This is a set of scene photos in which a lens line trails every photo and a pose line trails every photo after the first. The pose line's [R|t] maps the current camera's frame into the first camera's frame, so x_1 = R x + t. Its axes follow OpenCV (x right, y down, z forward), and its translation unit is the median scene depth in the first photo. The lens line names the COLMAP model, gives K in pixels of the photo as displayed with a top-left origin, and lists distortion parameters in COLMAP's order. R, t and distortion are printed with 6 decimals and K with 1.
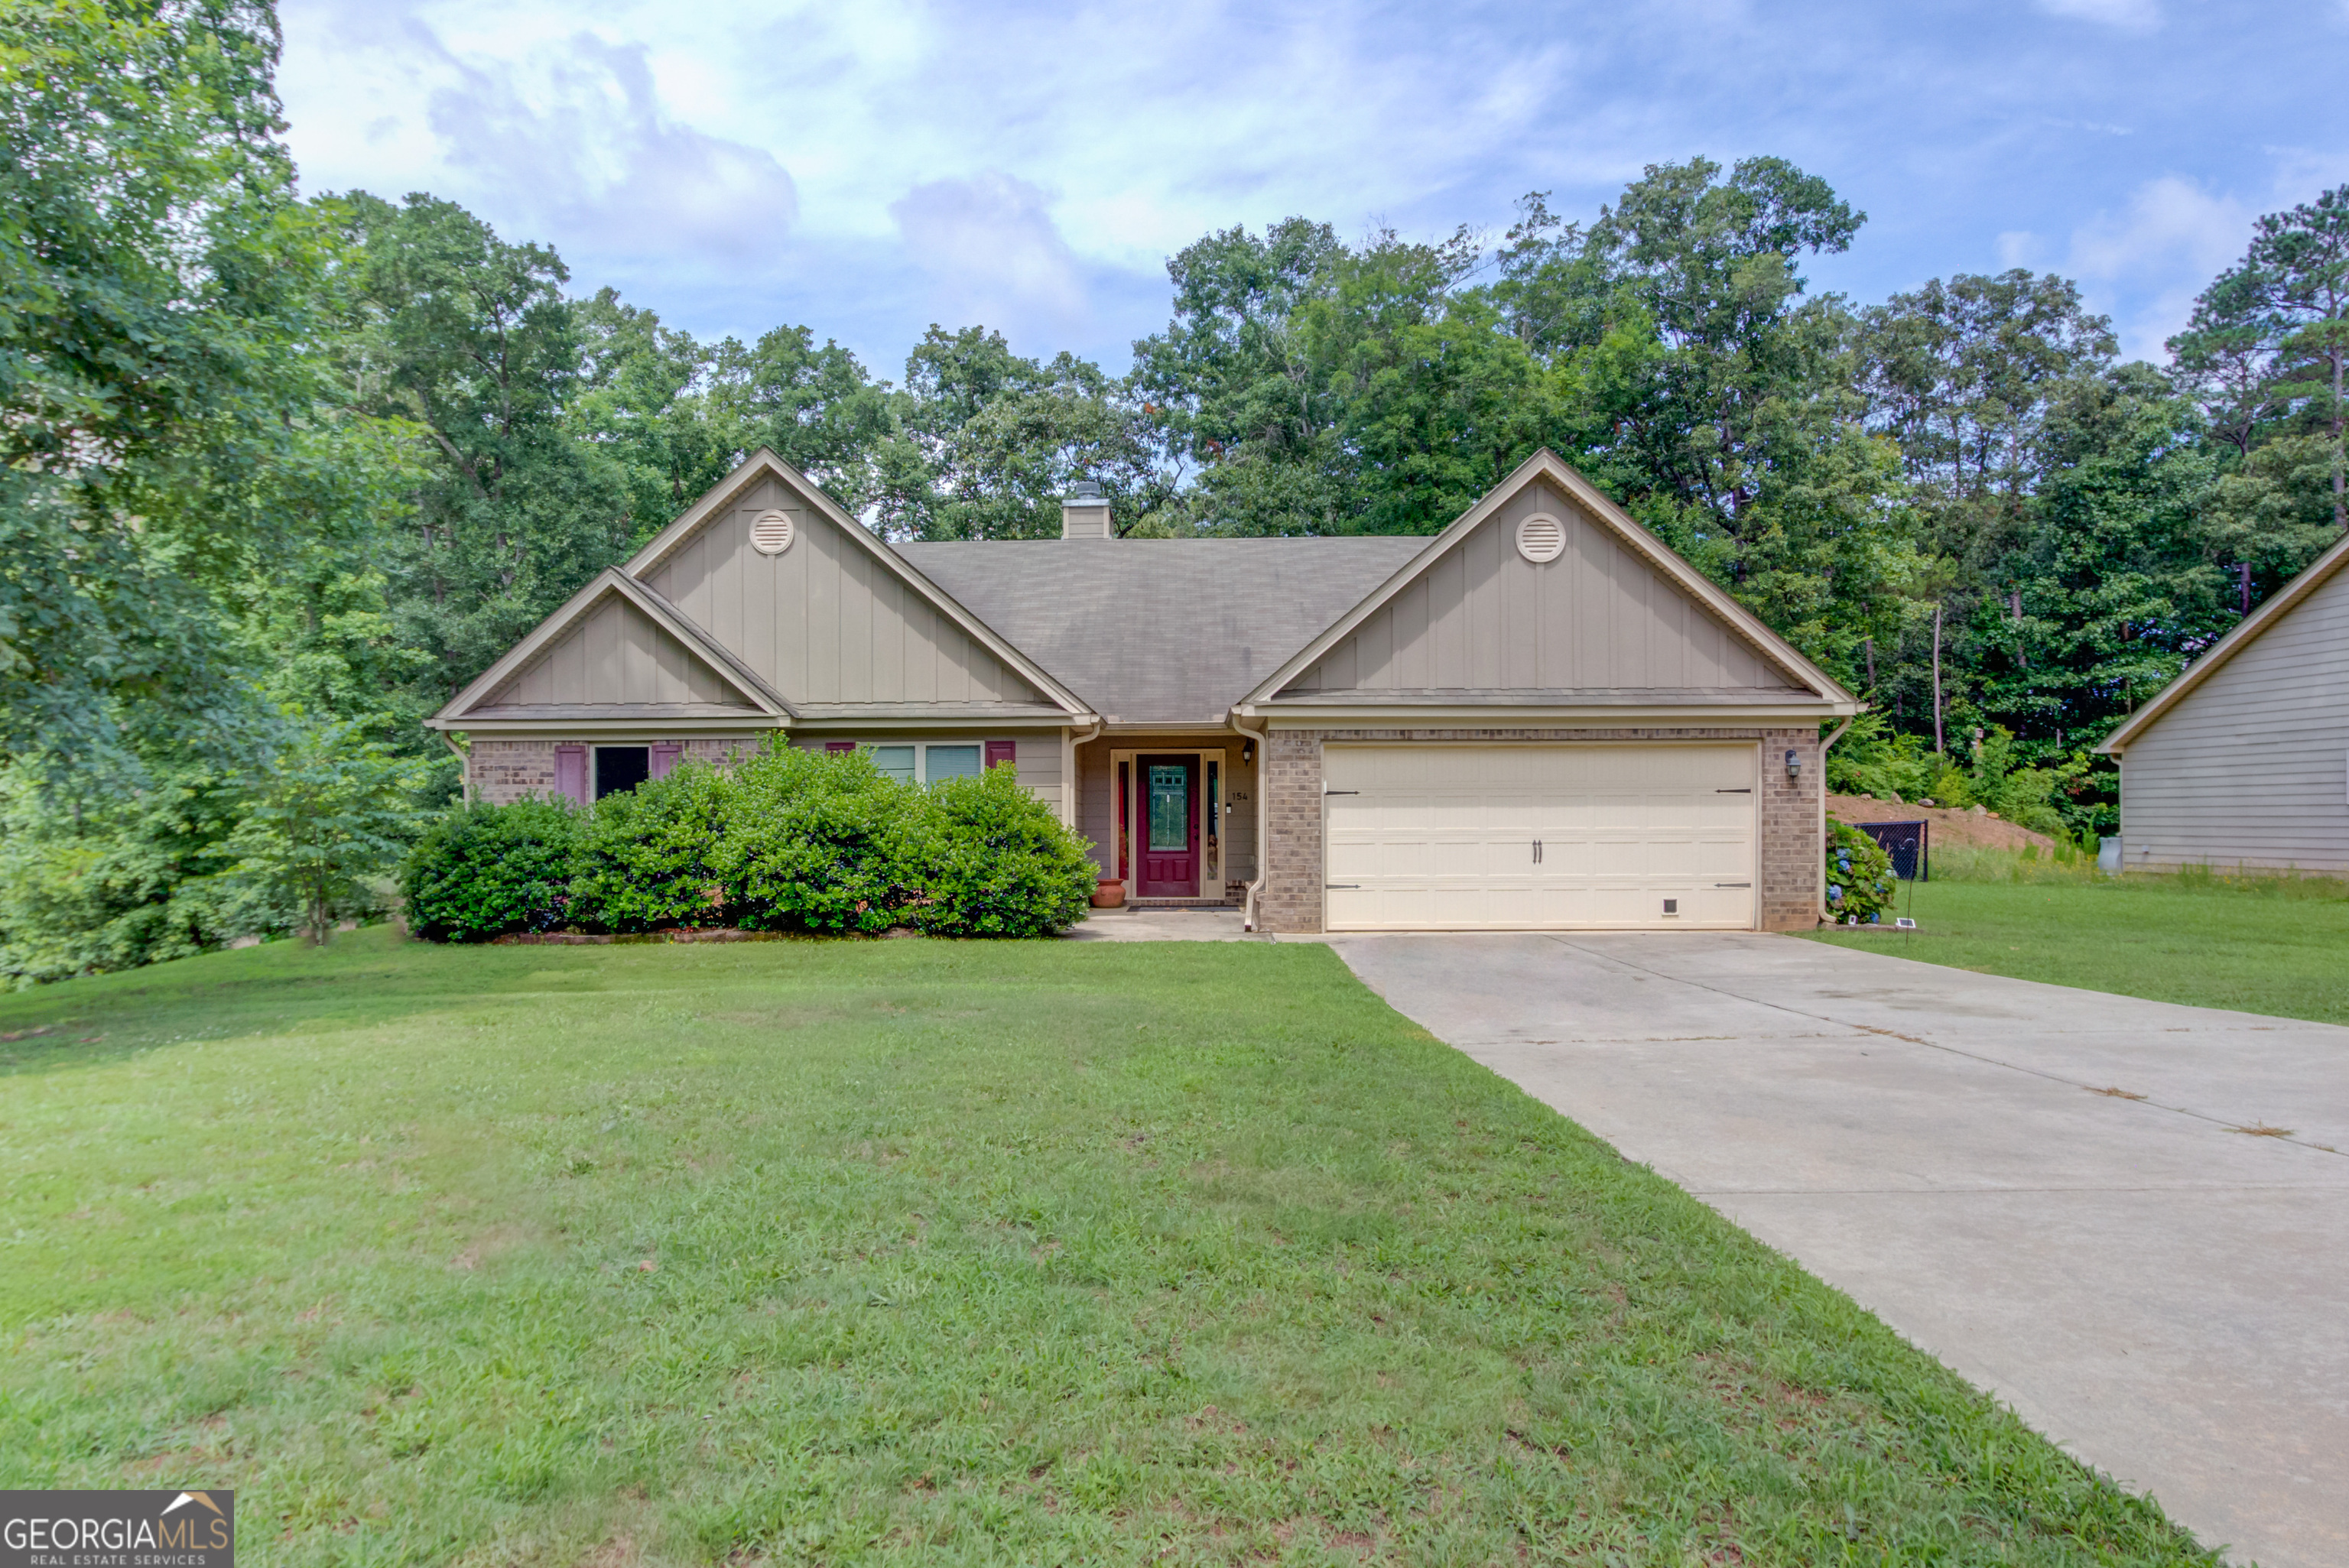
lens RADIAL K [[1195.2, 0, 1174.5], [0, 1195.2, 784.0], [0, 0, 1]] dist [-0.000215, -0.000028]
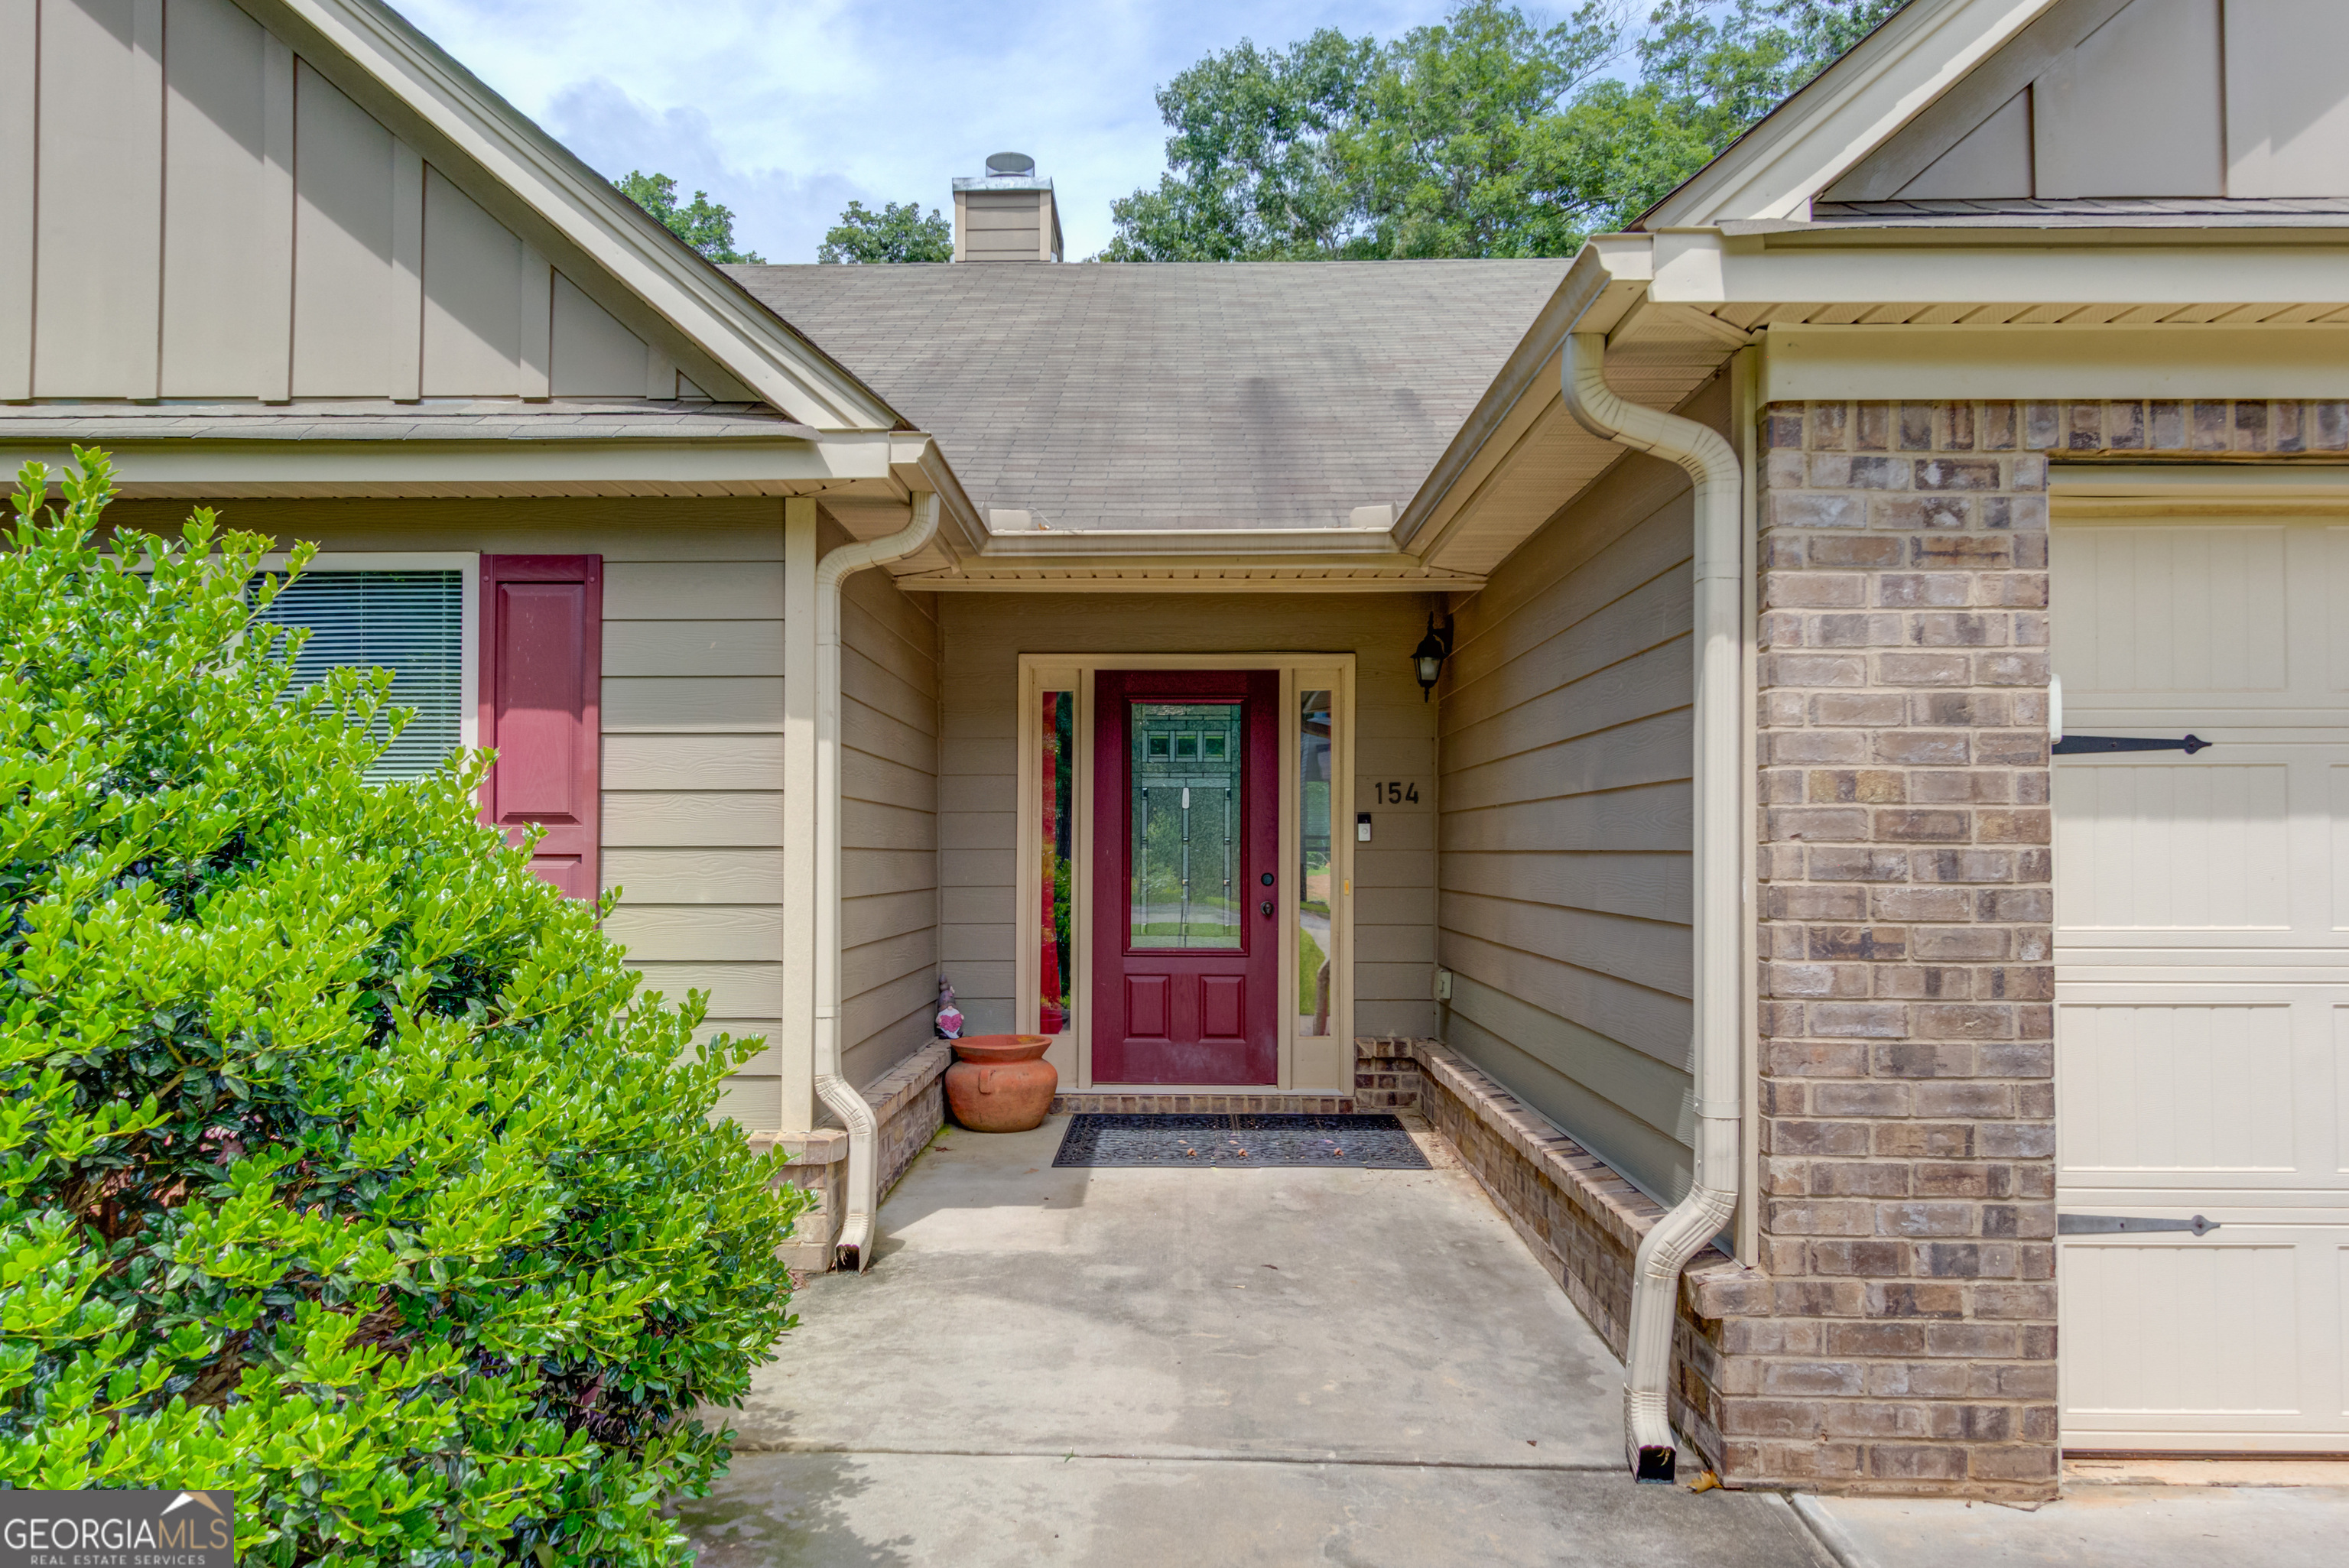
lens RADIAL K [[1521.3, 0, 1174.5], [0, 1521.3, 784.0], [0, 0, 1]] dist [-0.000144, -0.000023]
pose [[0.999968, 0.003729, 0.007111, -0.011645], [-0.003650, 0.999931, -0.011183, 0.013180], [-0.007152, 0.011156, 0.999912, 0.567537]]
